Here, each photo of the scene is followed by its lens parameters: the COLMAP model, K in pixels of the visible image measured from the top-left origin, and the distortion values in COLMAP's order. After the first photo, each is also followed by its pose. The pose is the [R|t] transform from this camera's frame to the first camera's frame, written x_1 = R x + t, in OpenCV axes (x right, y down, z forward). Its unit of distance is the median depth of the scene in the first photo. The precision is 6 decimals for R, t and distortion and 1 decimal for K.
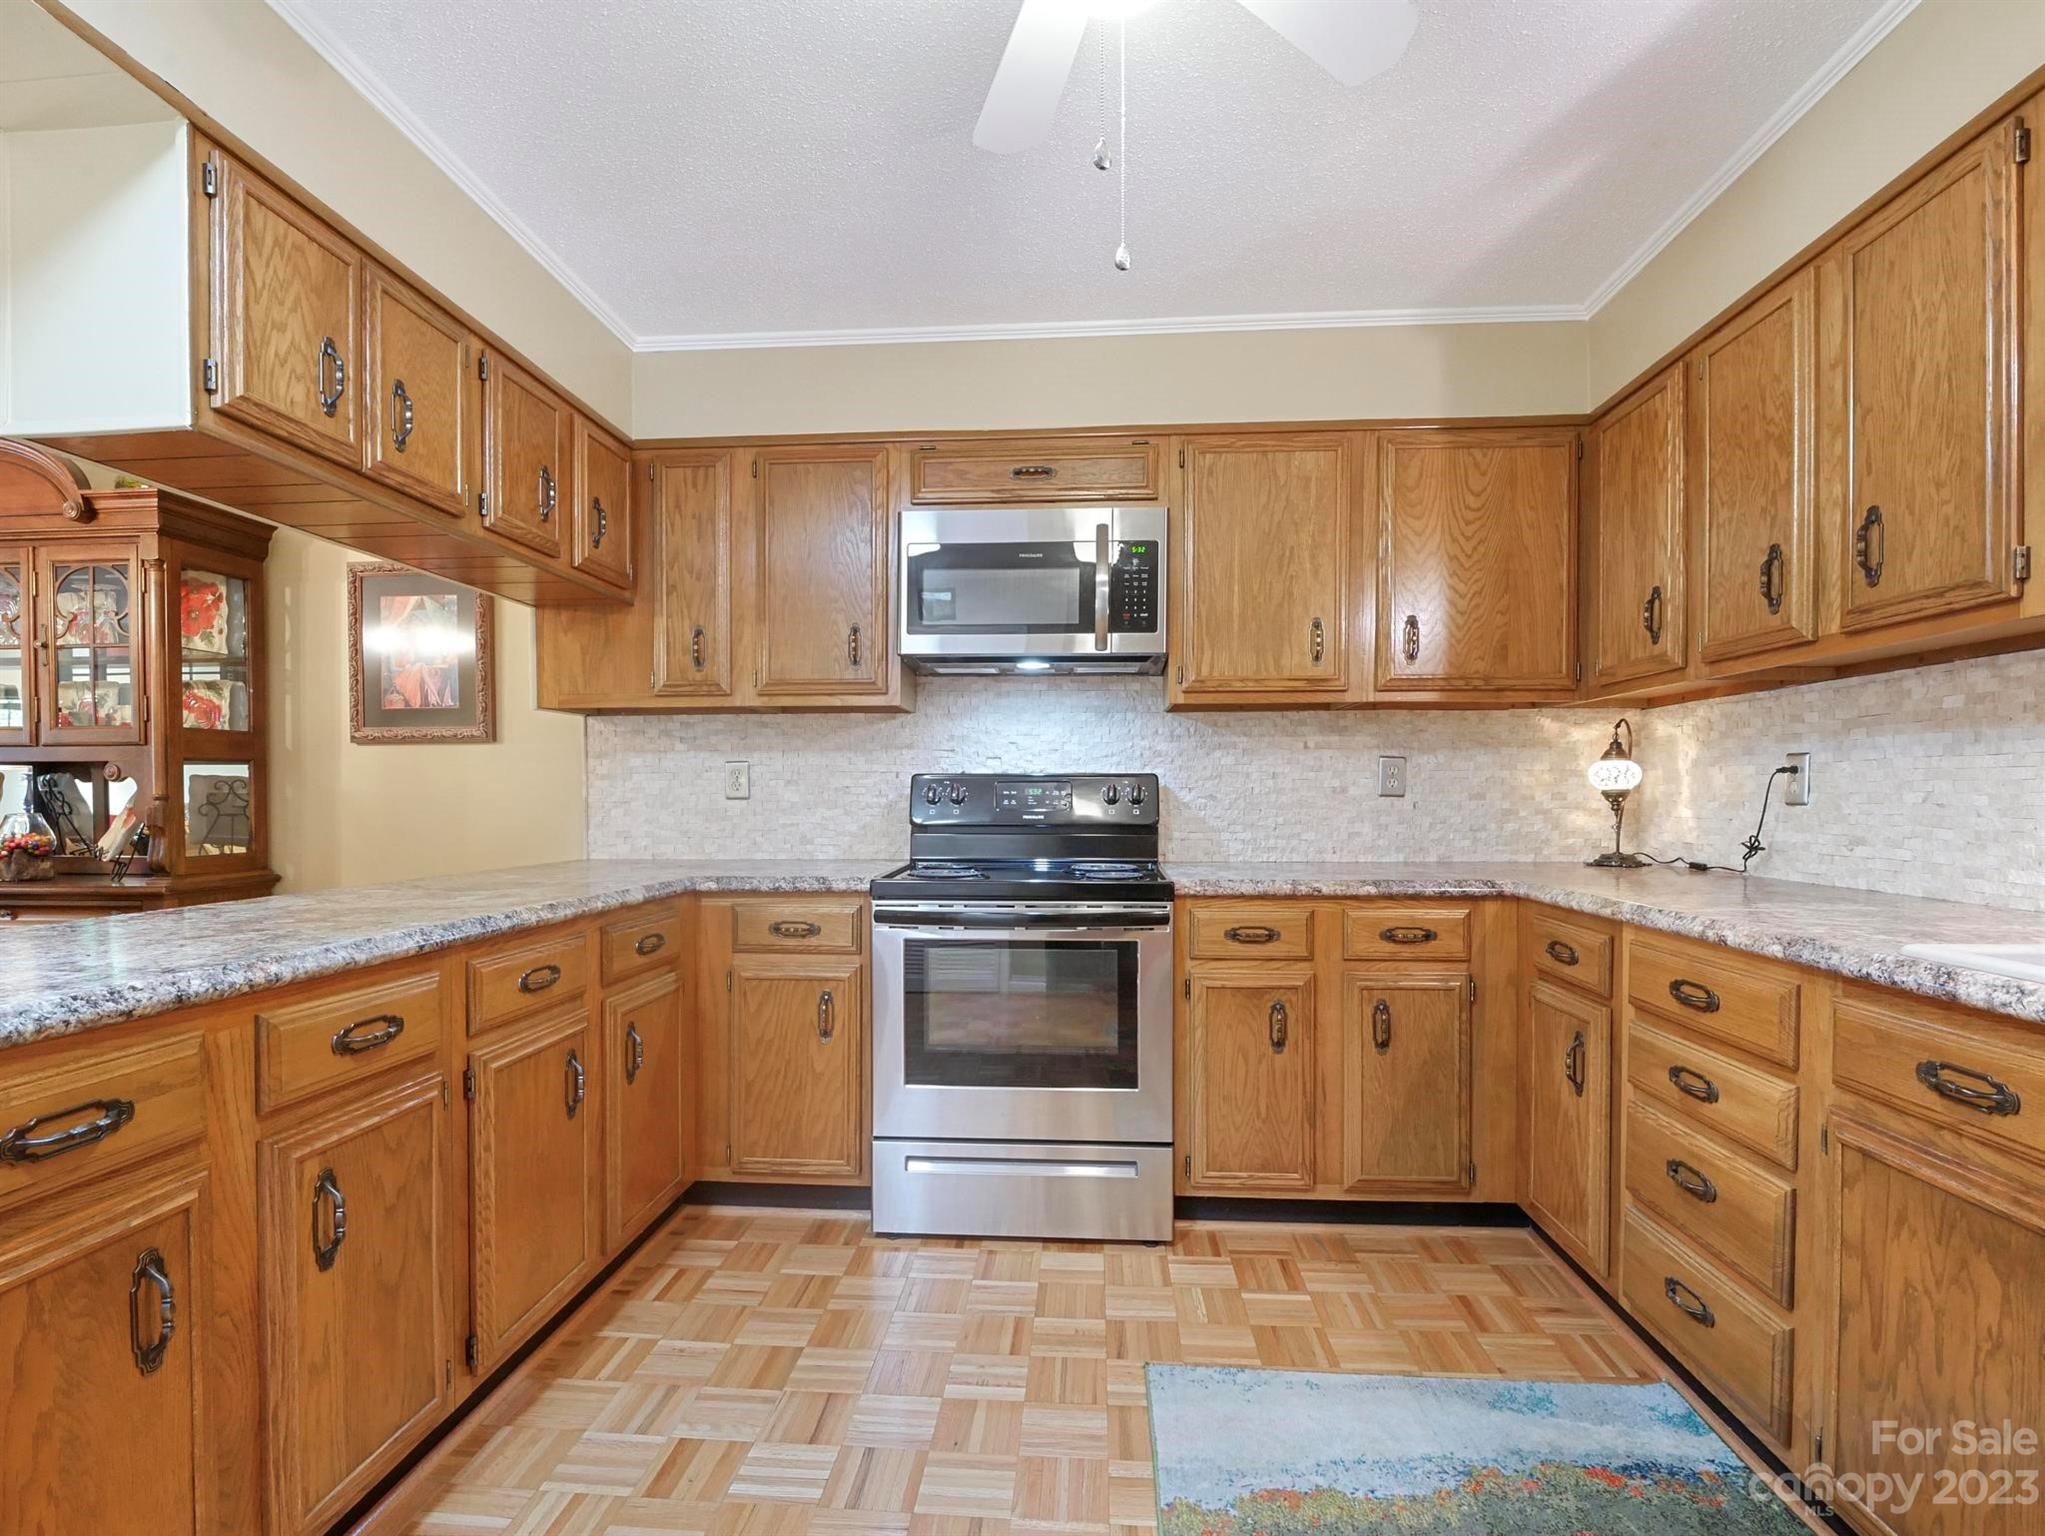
lens RADIAL K [[990.4, 0, 1021.5], [0, 990.4, 806.5], [0, 0, 1]] dist [-0.018311, 0.000553]
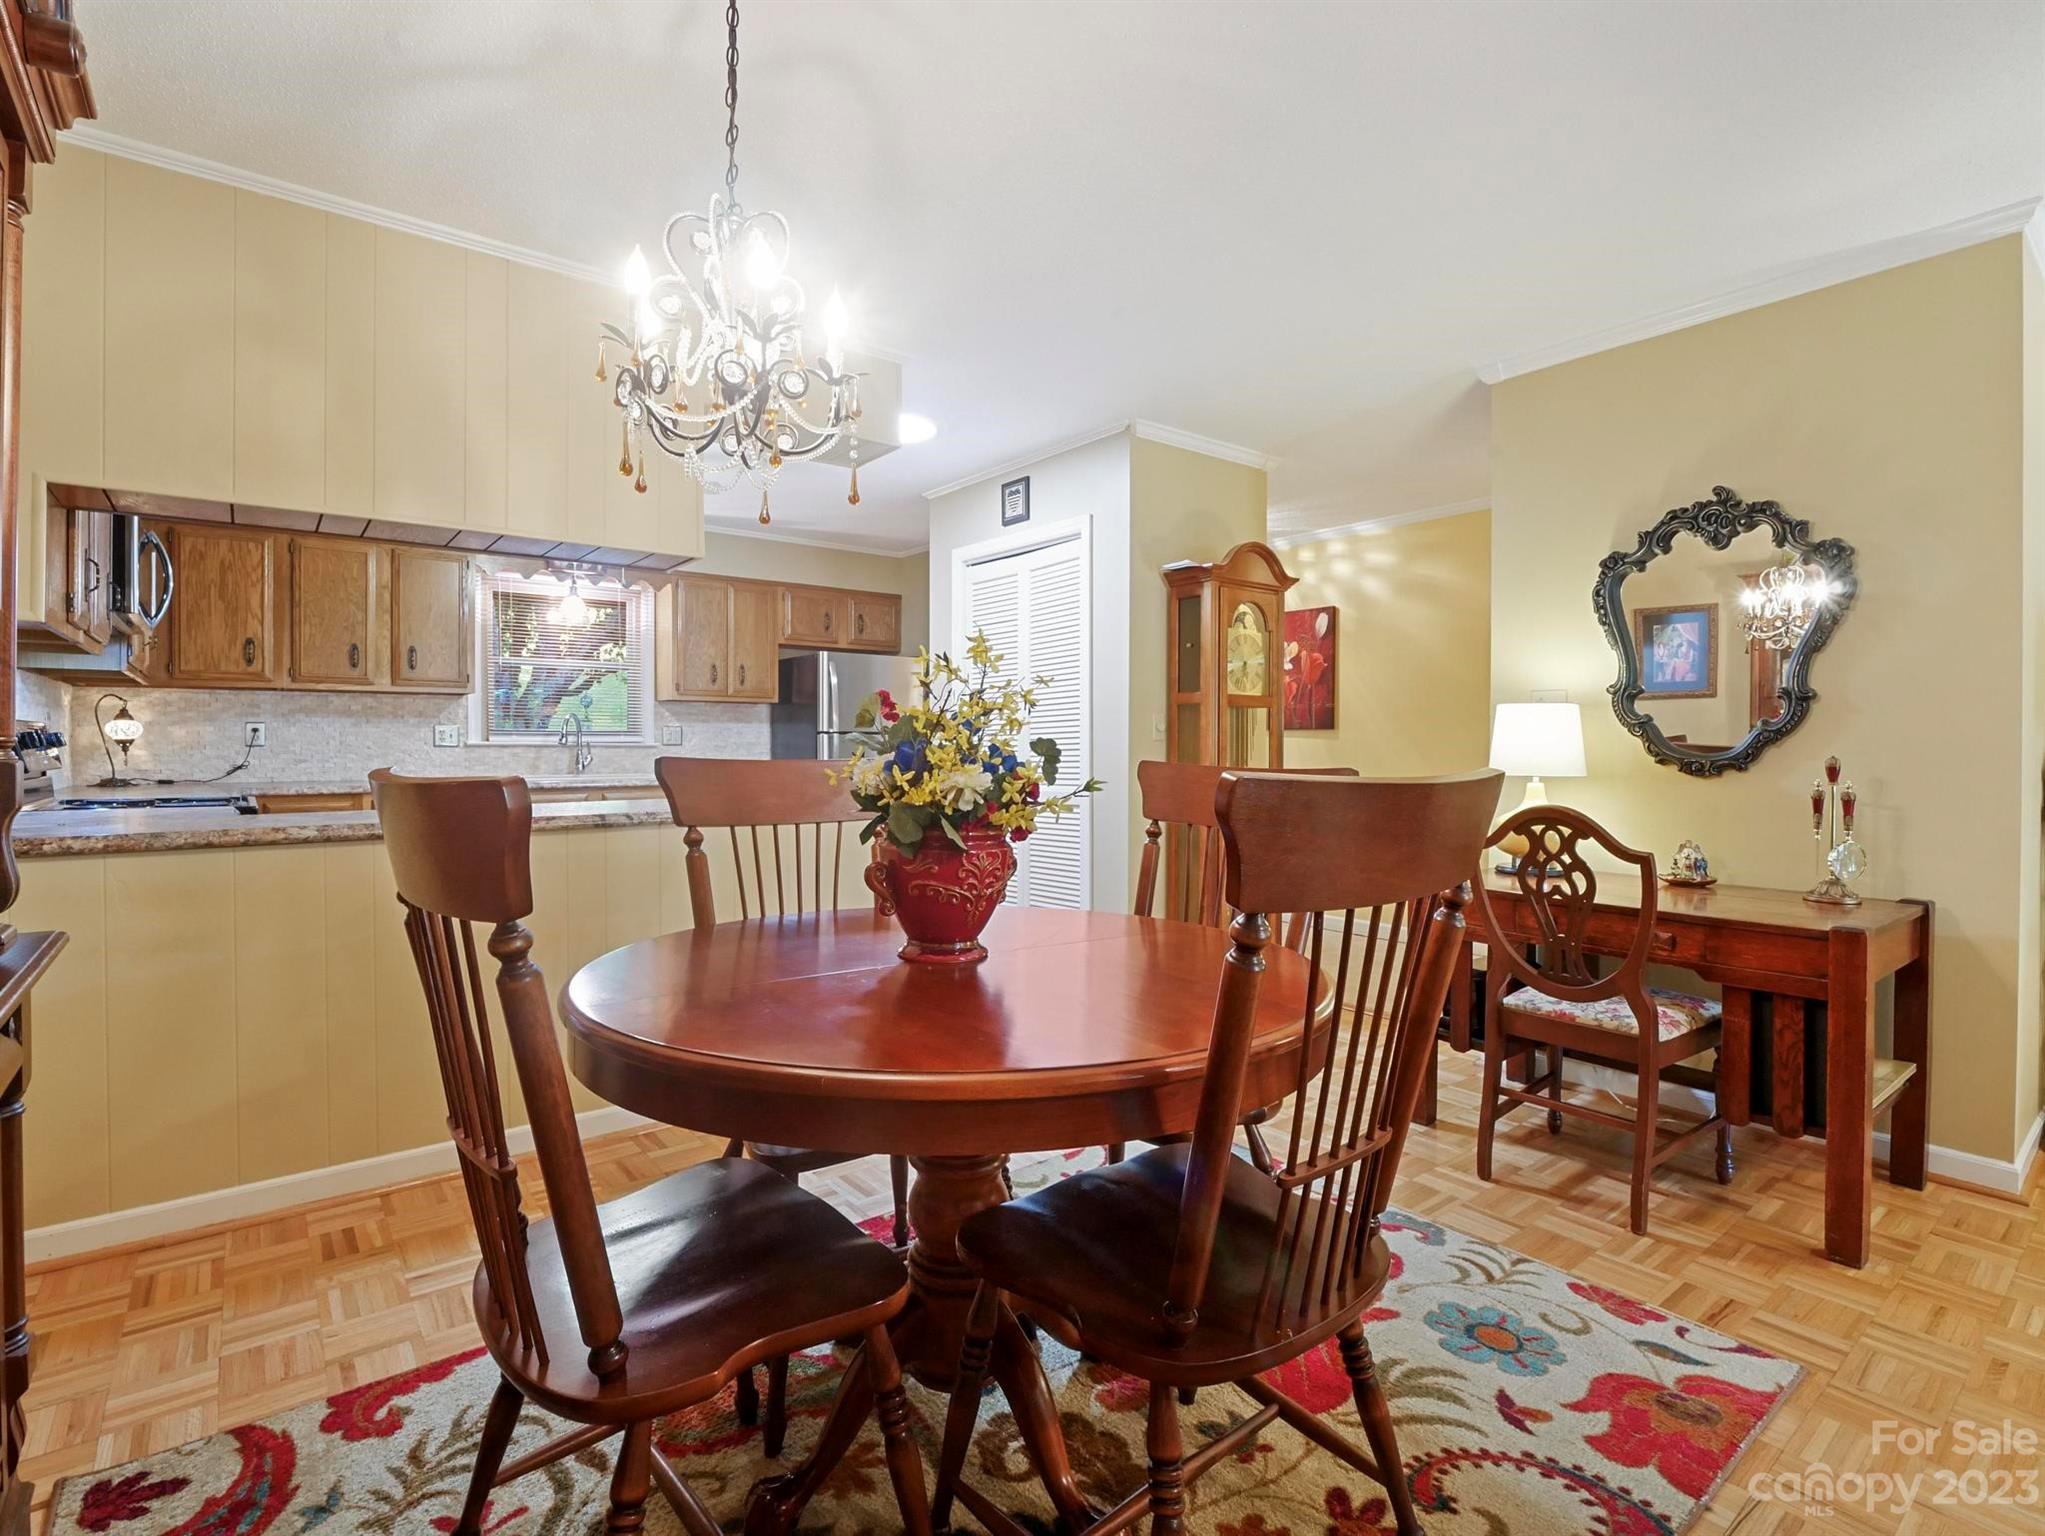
lens RADIAL K [[989.4, 0, 1025.5], [0, 989.4, 750.2], [0, 0, 1]] dist [-0.020361, 0.000435]
pose [[-0.679301, -0.006017, 0.733835, -1.771010], [0.008274, 0.999840, 0.015857, -0.011929], [-0.733813, 0.016844, -0.679143, 1.122100]]
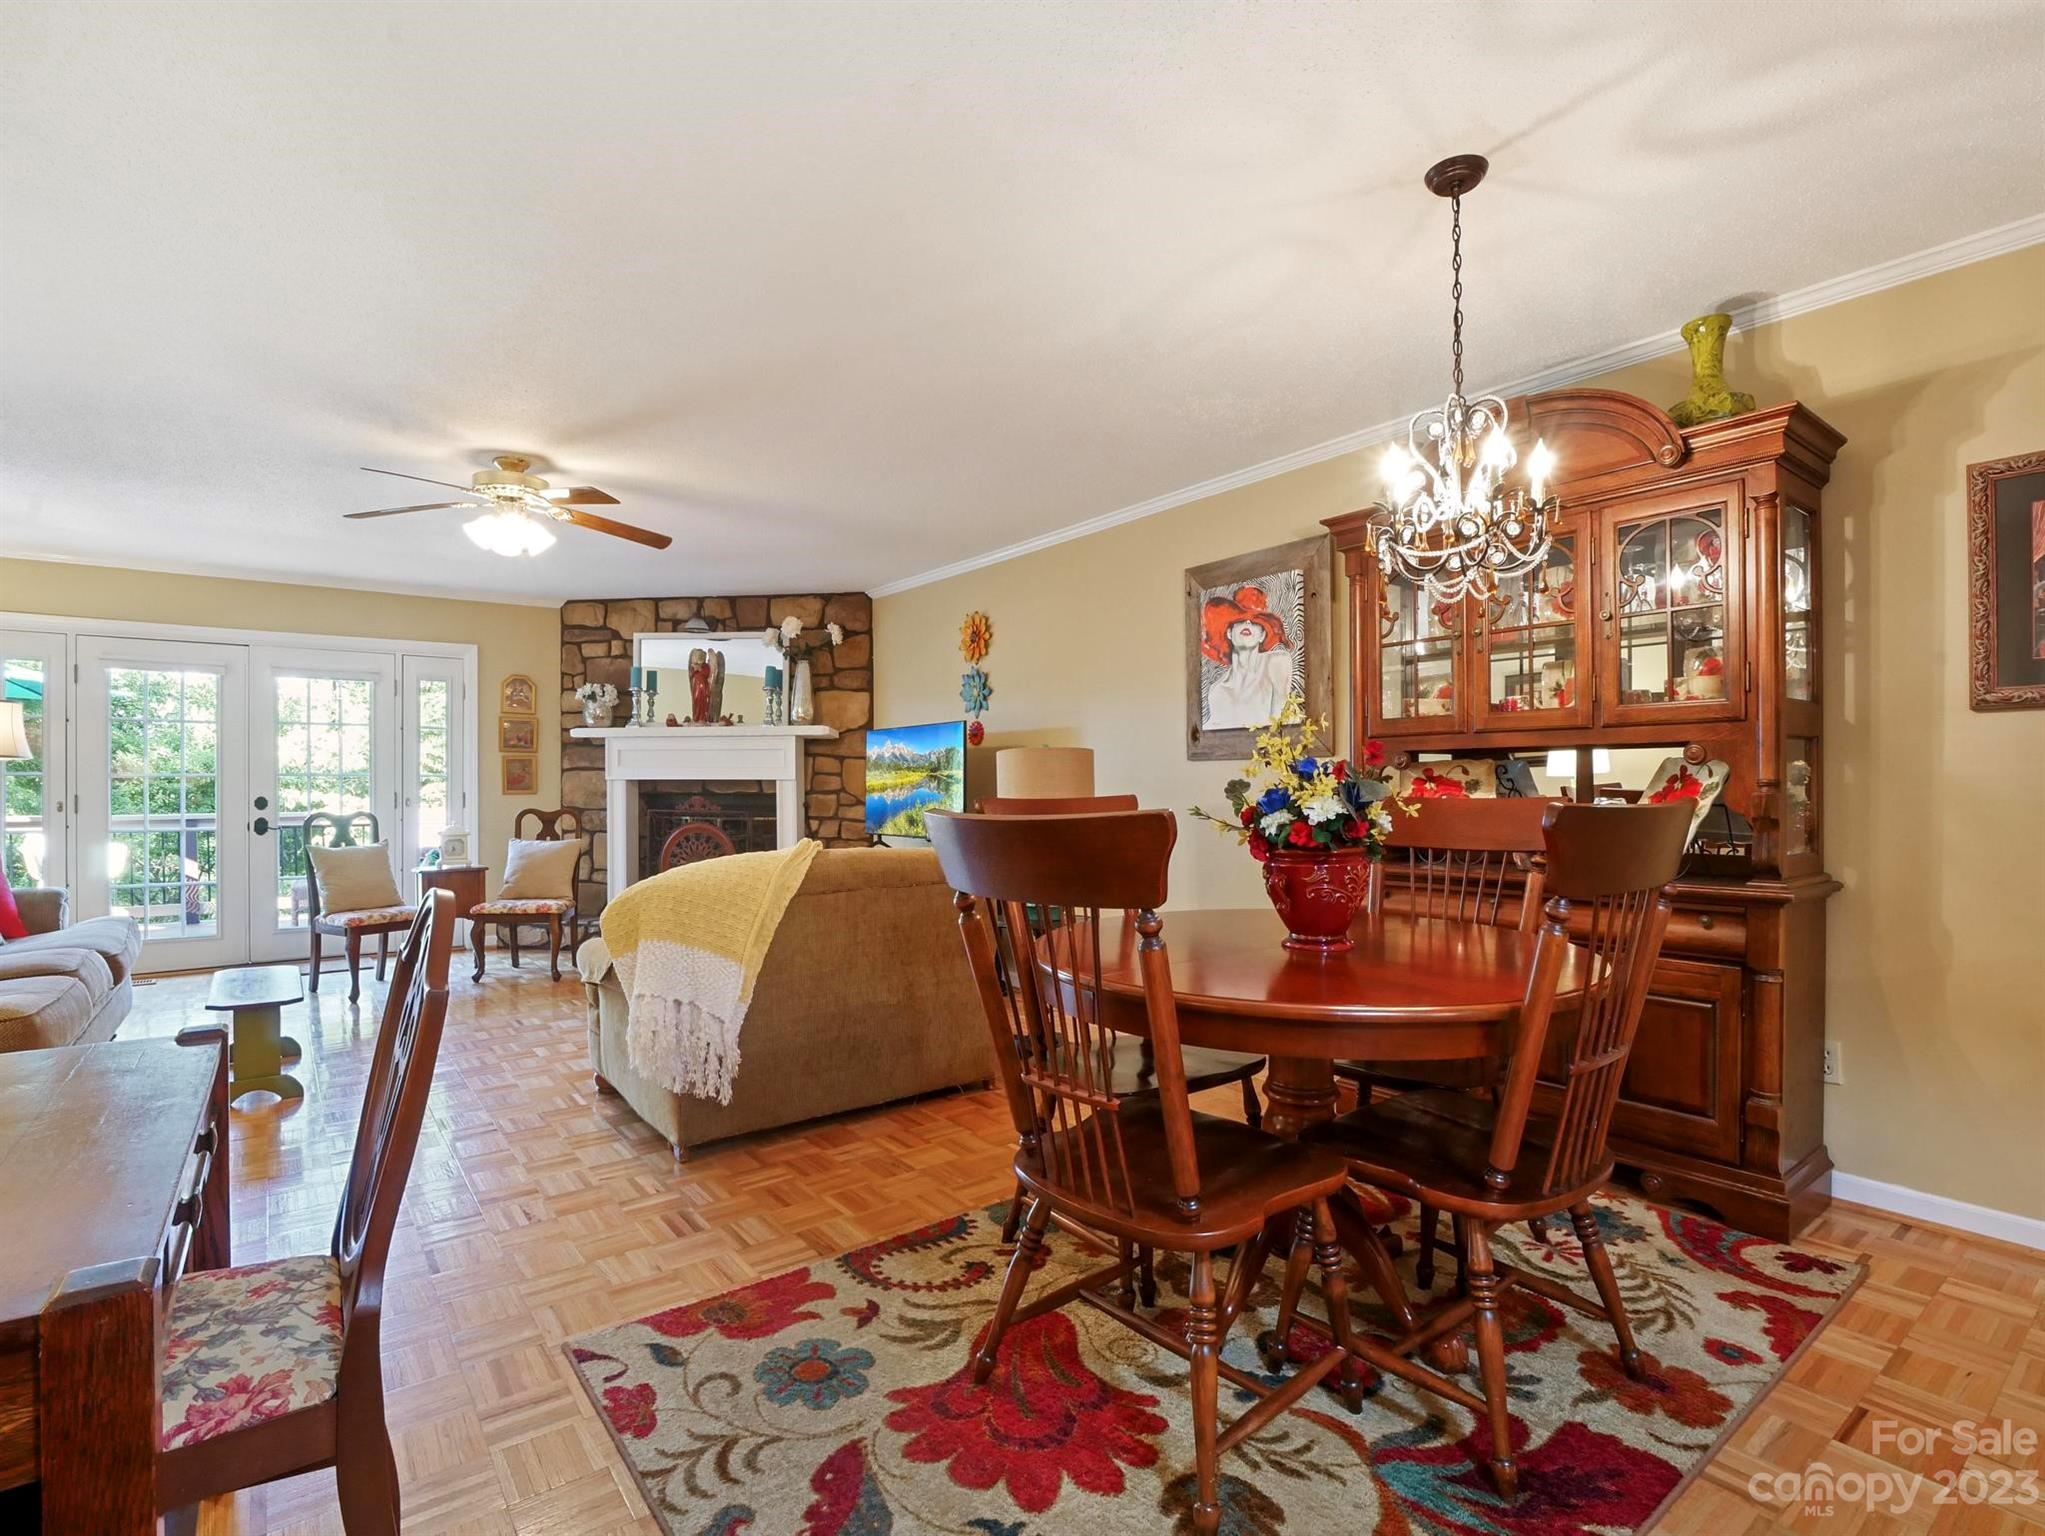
lens RADIAL K [[993.4, 0, 1019.7], [0, 993.4, 796.4], [0, 0, 1]] dist [-0.015830, -0.000446]
pose [[0.662512, 0.004537, -0.749037, -0.797943], [-0.007112, 0.999975, -0.000233, 0.006731], [0.749017, 0.005482, 0.662528, -0.023069]]
